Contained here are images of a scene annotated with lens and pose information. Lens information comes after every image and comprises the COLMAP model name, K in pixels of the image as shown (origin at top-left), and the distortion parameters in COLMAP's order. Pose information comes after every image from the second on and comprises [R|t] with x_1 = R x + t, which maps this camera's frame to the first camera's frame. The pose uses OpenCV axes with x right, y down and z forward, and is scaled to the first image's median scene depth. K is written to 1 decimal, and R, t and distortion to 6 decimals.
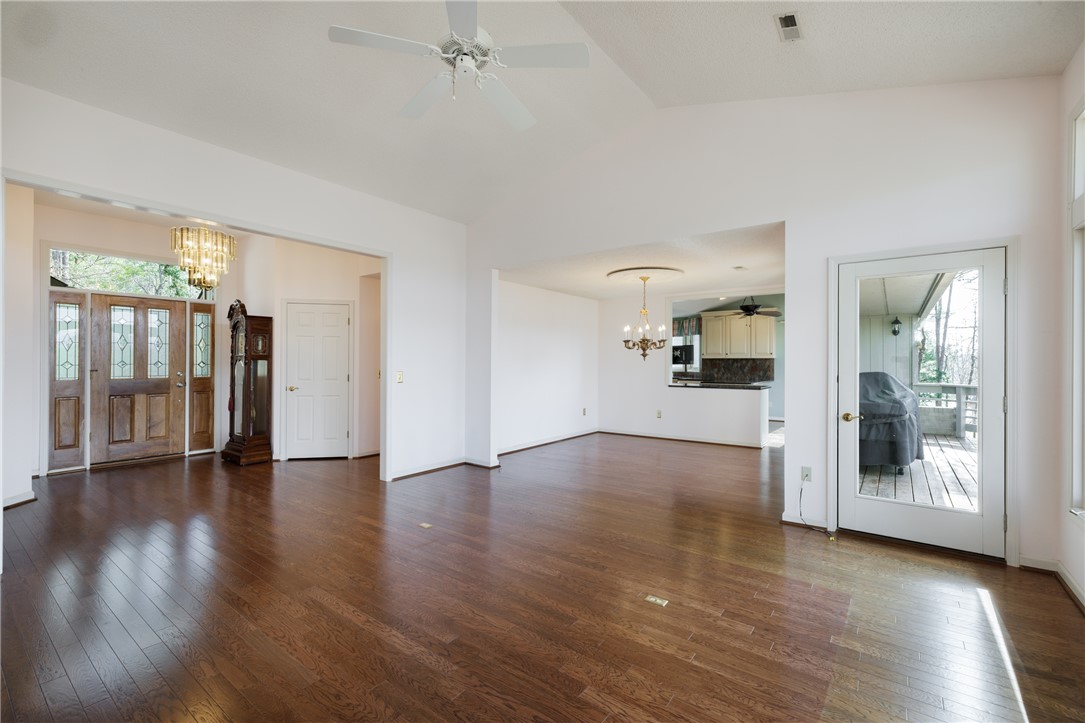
lens RADIAL K [[448.6, 0, 542.5], [0, 448.6, 361.5], [0, 0, 1]] dist [-0.001241, -0.000058]
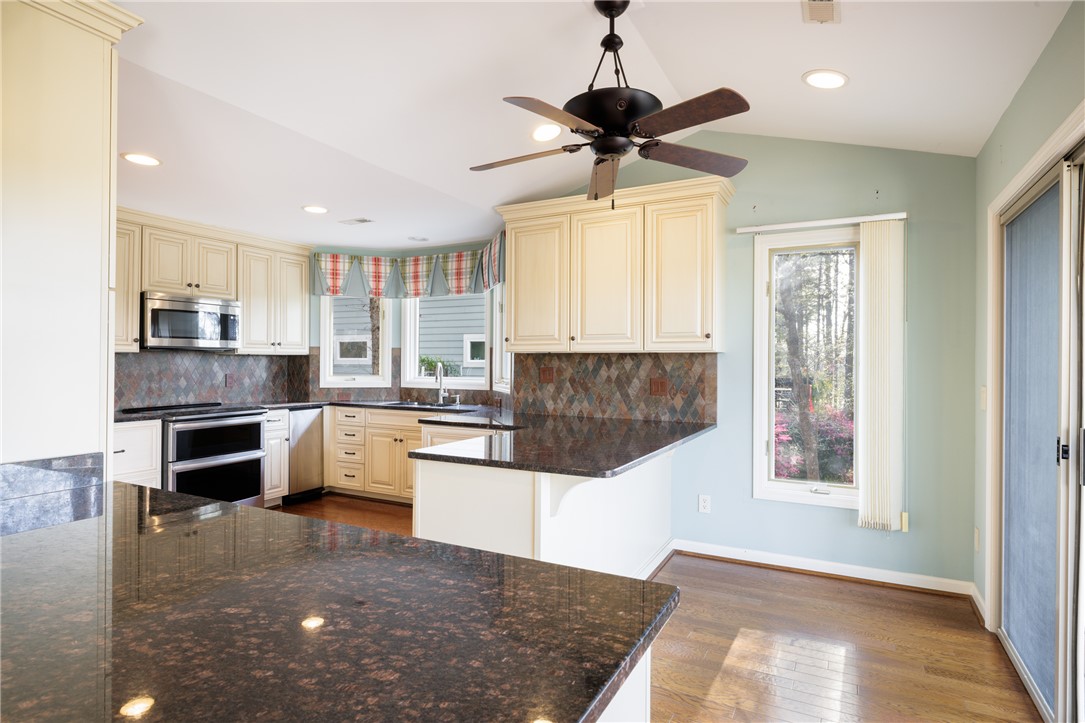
lens RADIAL K [[567.7, 0, 542.5], [0, 567.7, 361.5], [0, 0, 1]] dist [-0.003476, -0.000905]
pose [[0.983141, 0.004021, 0.182804, 0.688981], [-0.004161, 0.999991, 0.000380, -0.001776], [-0.182801, -0.001134, 0.983149, 1.343238]]
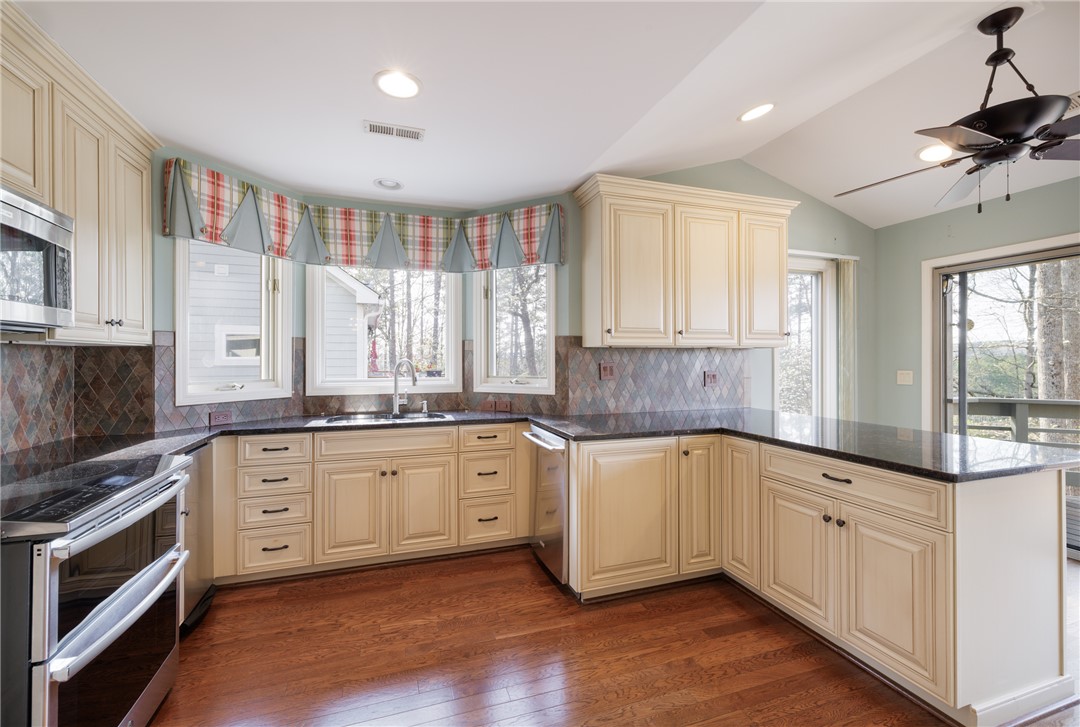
lens RADIAL K [[445.5, 0, 540.0], [0, 445.5, 363.5], [0, 0, 1]] dist [-0.013485, 0.000016]
pose [[0.546435, -0.010669, 0.837433, 0.242230], [0.001499, 0.999930, 0.011762, 0.001014], [-0.837500, -0.005172, 0.546413, 1.978919]]
